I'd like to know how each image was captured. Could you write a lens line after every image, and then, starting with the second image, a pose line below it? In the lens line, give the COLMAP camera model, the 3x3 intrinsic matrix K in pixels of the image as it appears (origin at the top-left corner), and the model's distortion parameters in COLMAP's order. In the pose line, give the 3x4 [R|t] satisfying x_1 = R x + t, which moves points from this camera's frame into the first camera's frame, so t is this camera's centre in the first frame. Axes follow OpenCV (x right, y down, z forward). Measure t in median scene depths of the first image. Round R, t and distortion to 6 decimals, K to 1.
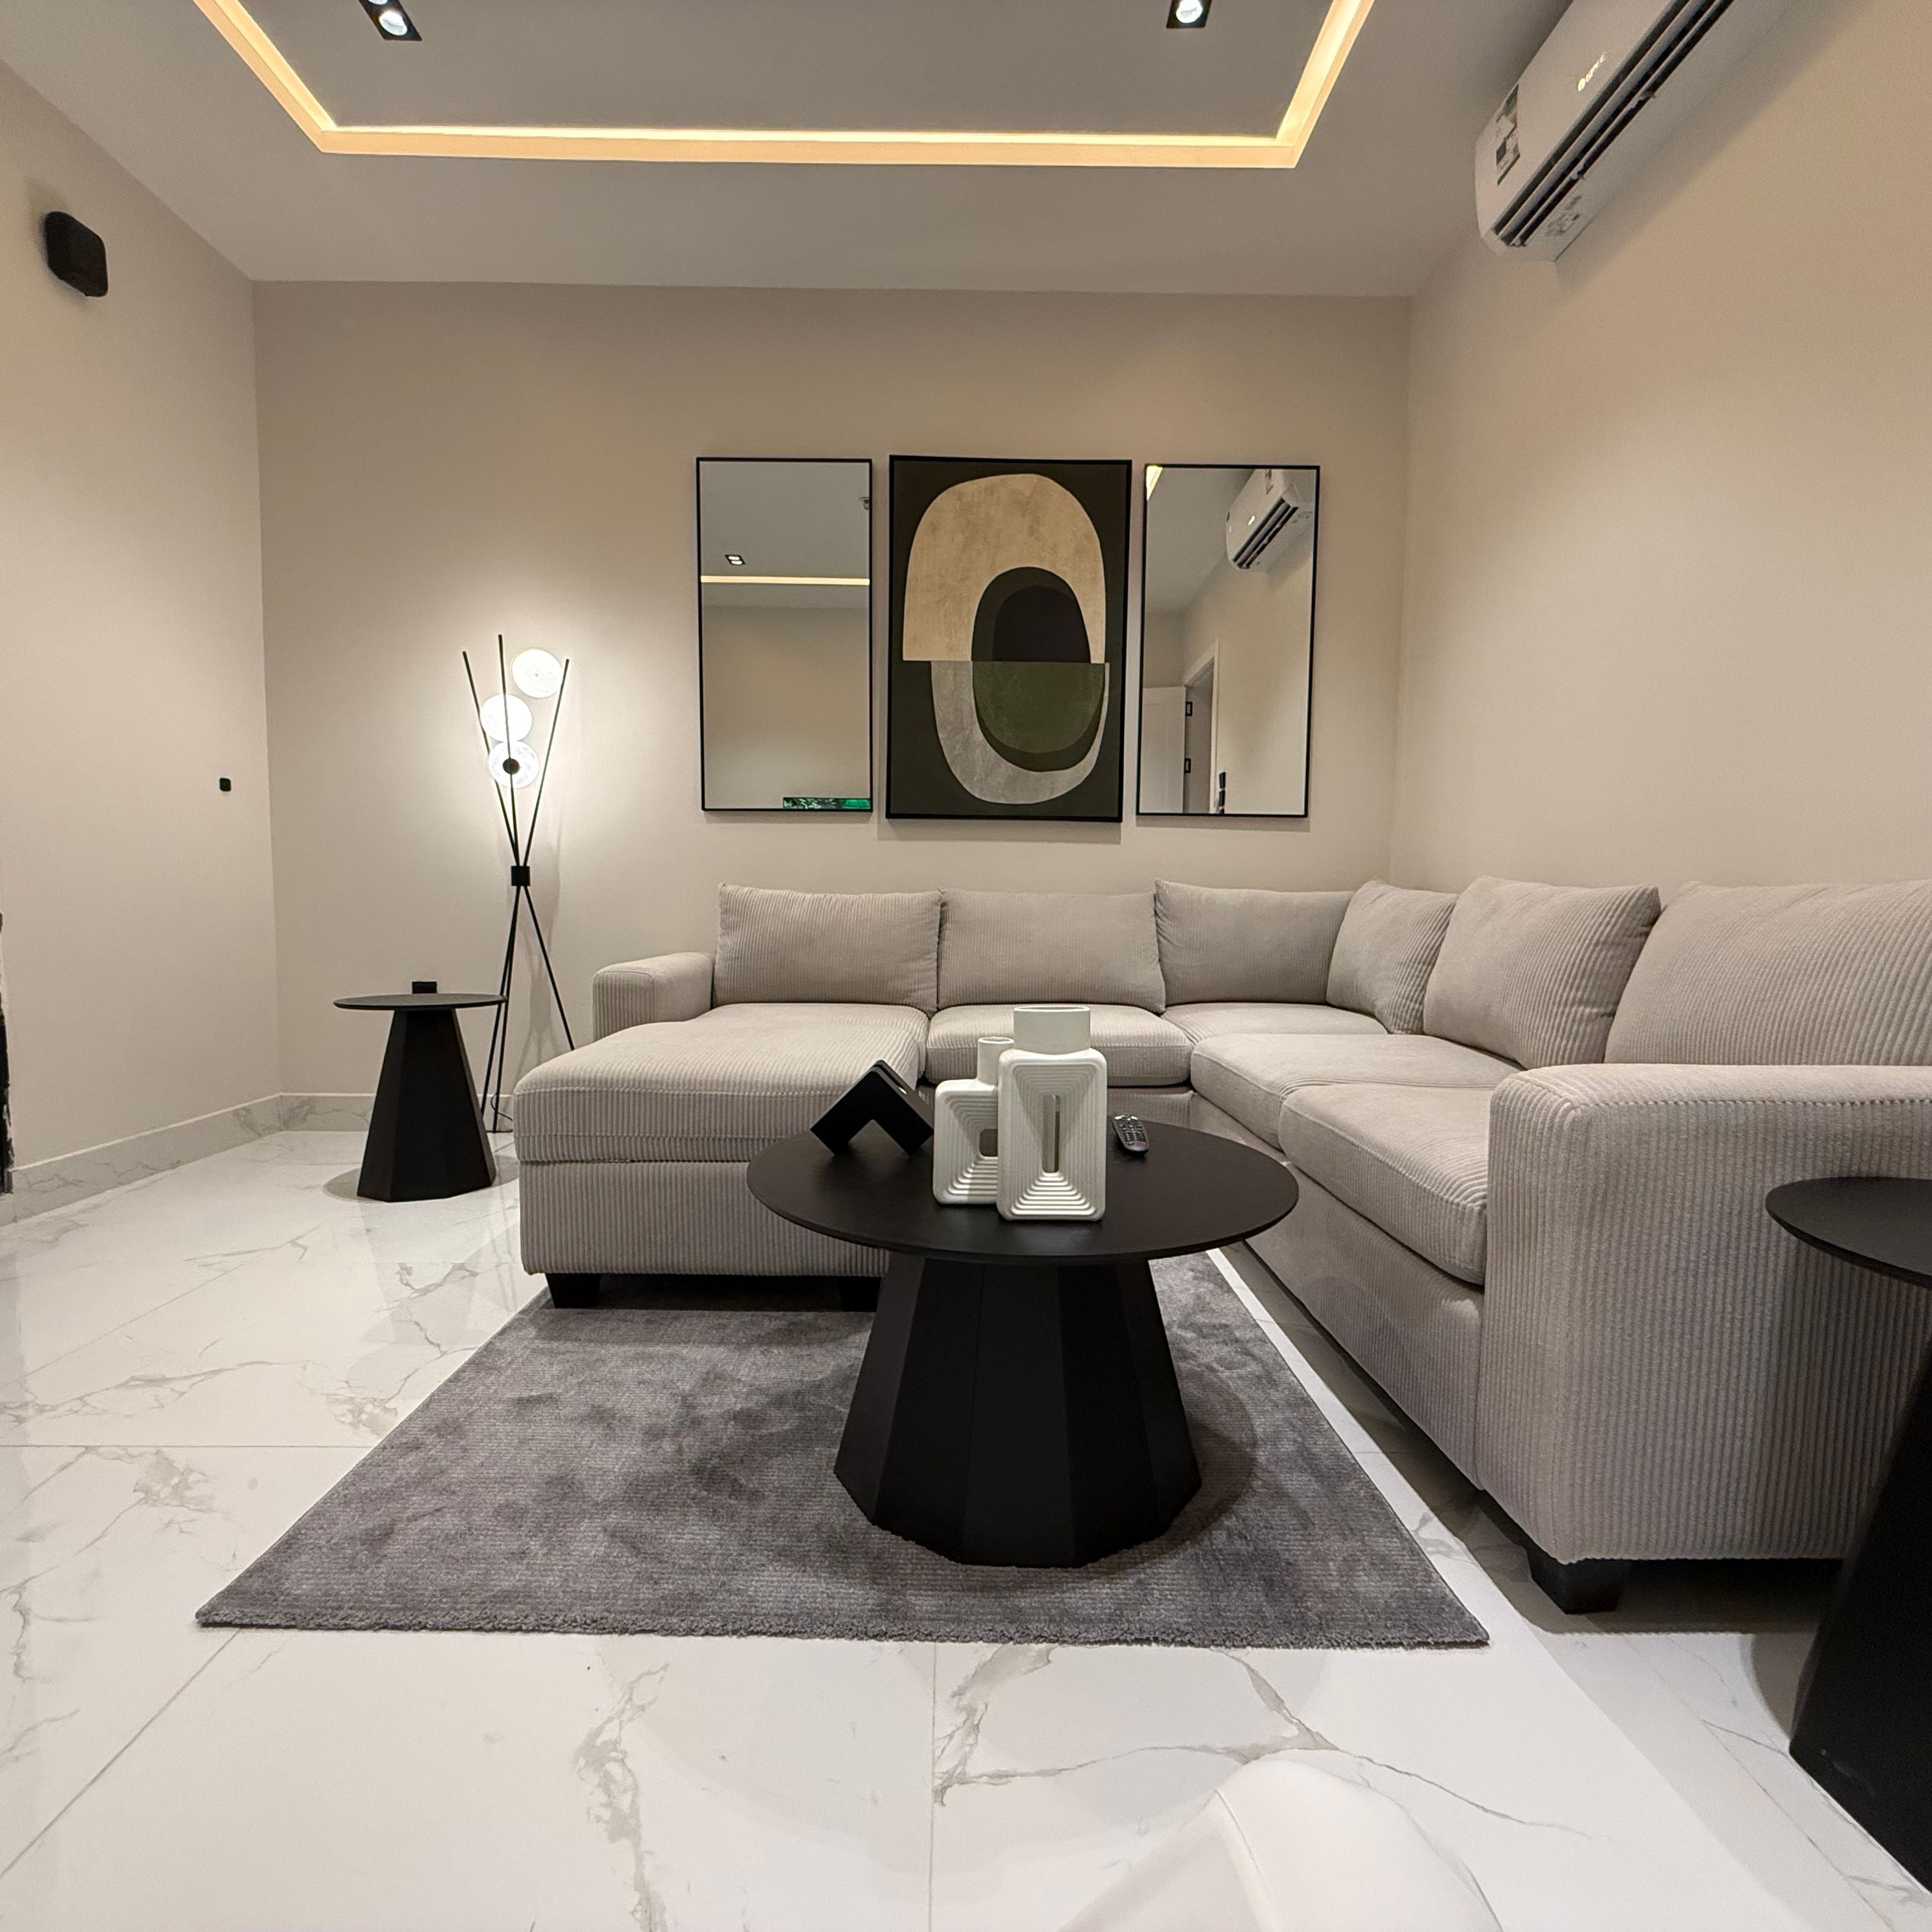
lens RADIAL K [[1028.6, 0, 955.3], [0, 1028.6, 971.1], [0, 0, 1]] dist [0.000121, -0.000067]
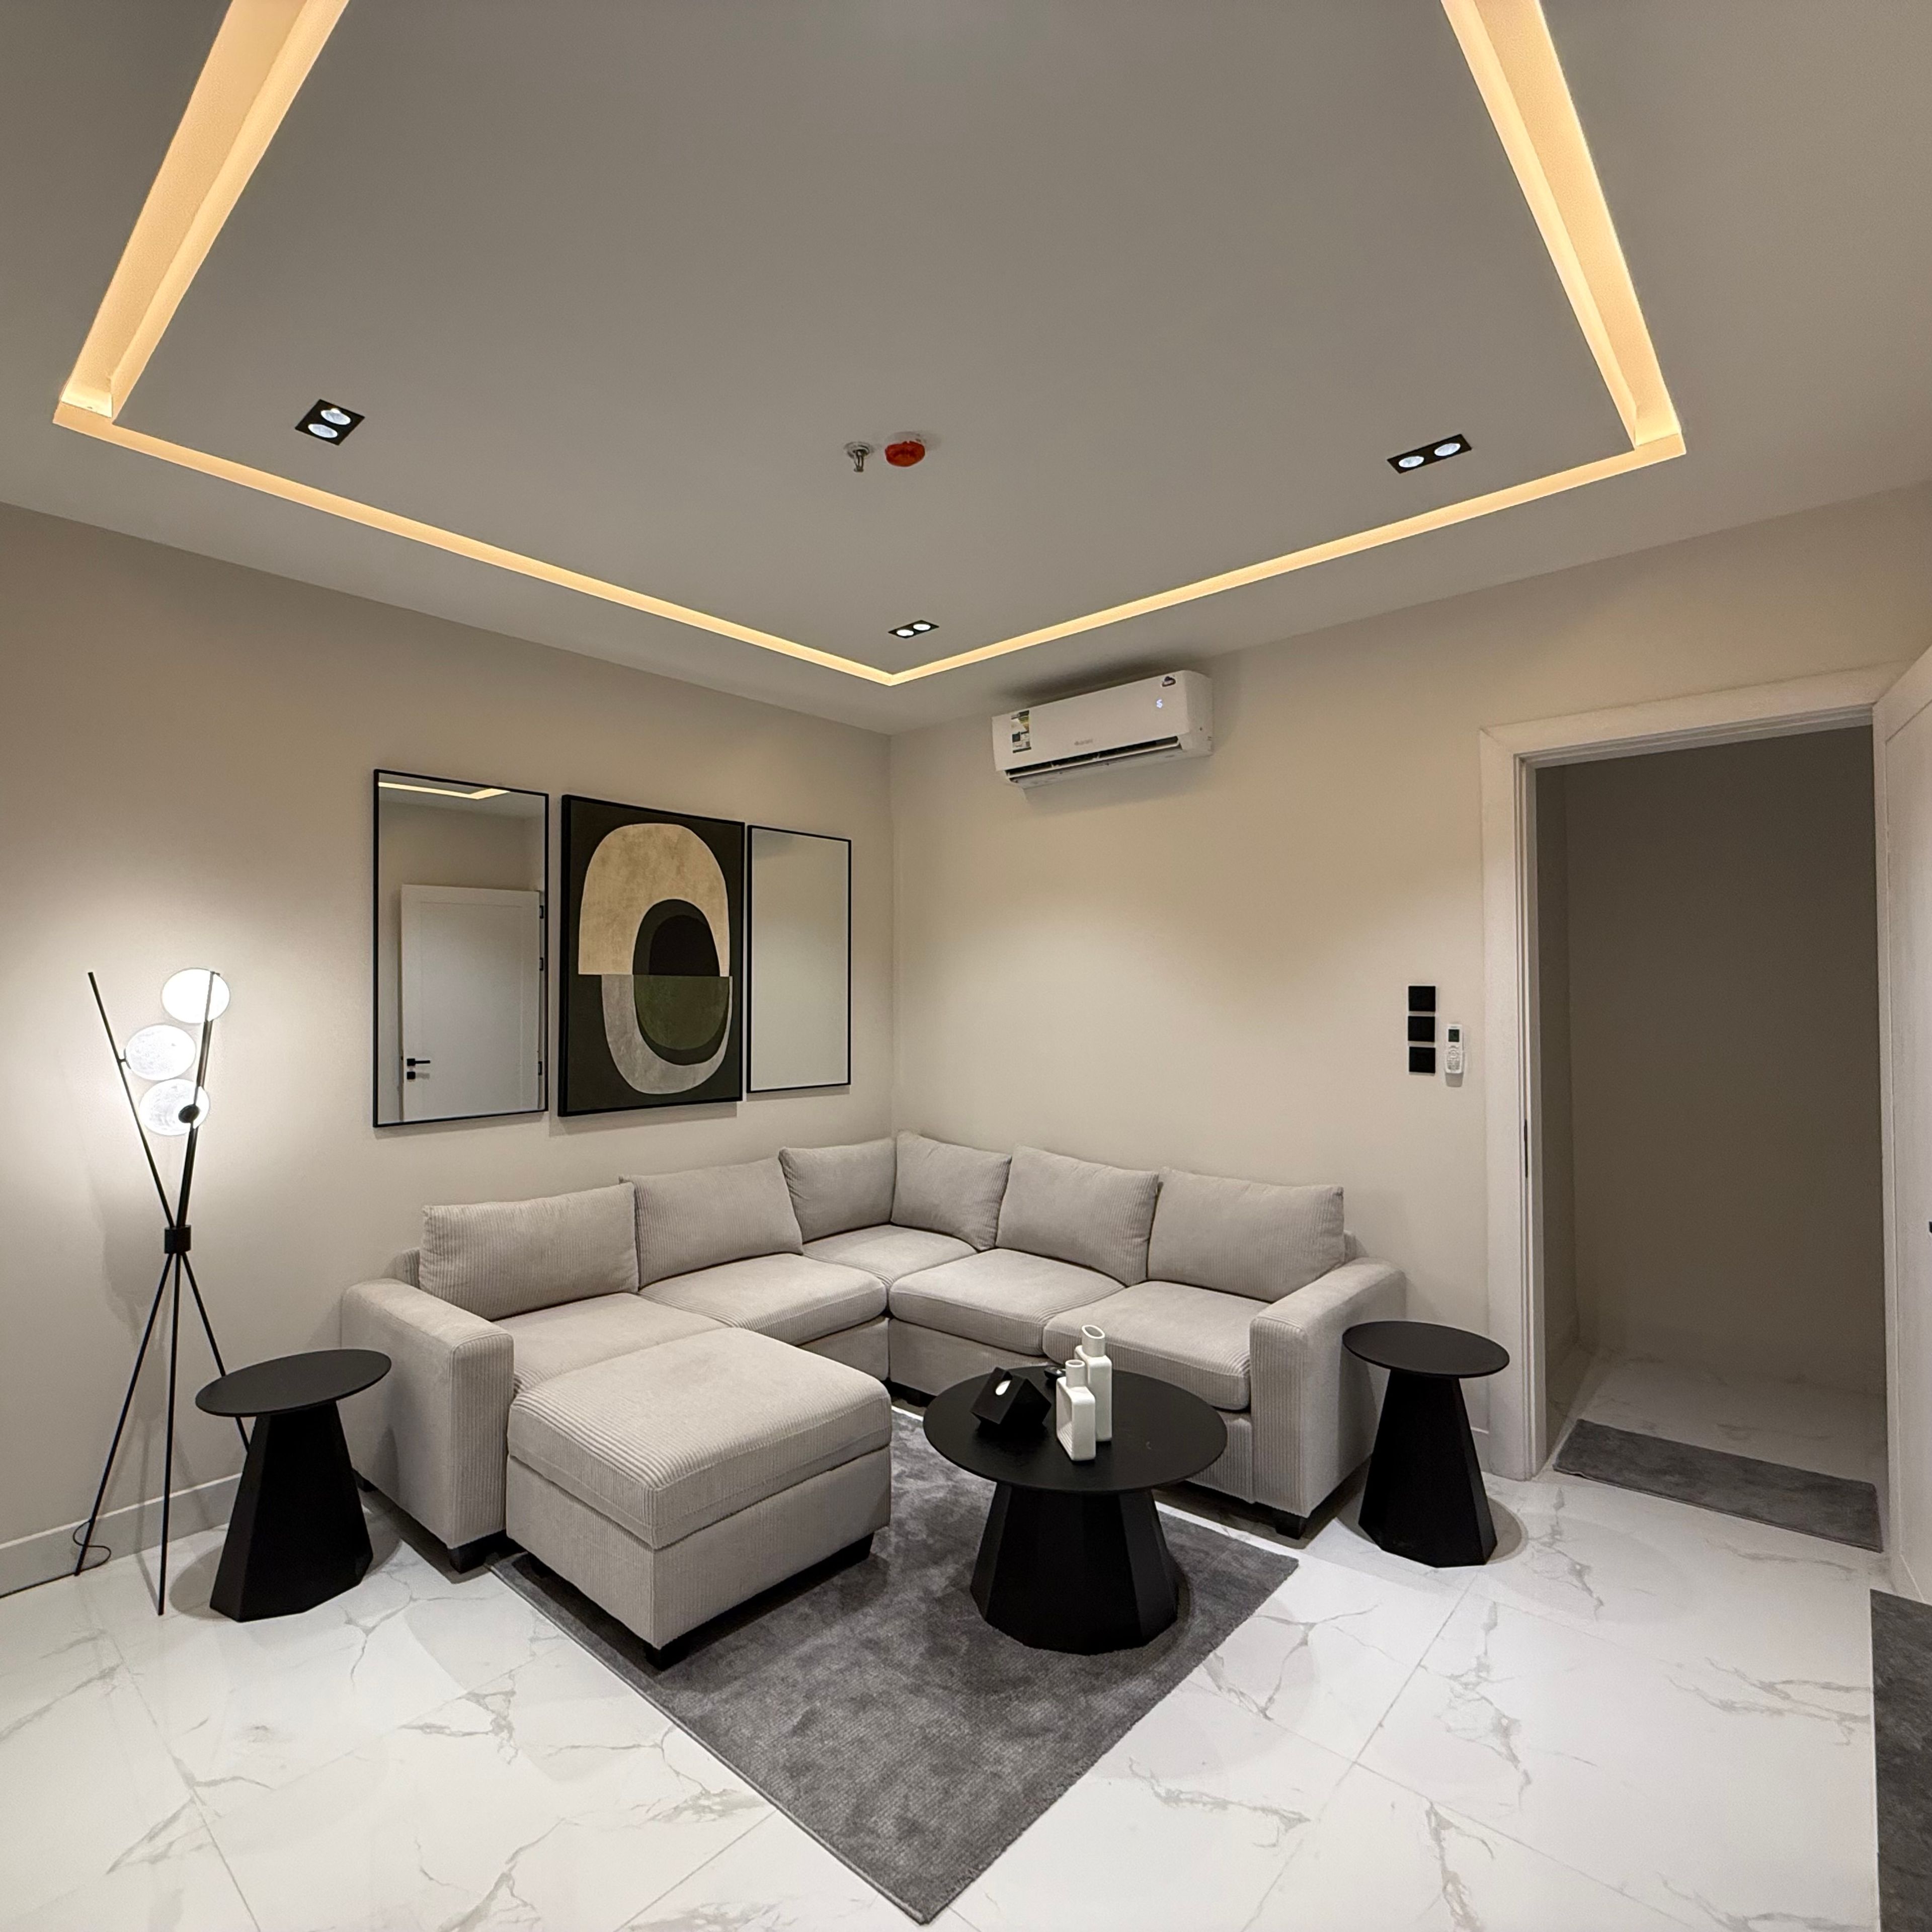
lens RADIAL K [[1028.6, 0, 963.0], [0, 1028.6, 971.3], [0, 0, 1]] dist [0.000121, -0.000067]
pose [[0.664894, 0.003815, 0.746928, -0.610658], [0.063646, 0.996061, -0.061743, -0.212702], [-0.744221, 0.088592, 0.662032, -0.045746]]
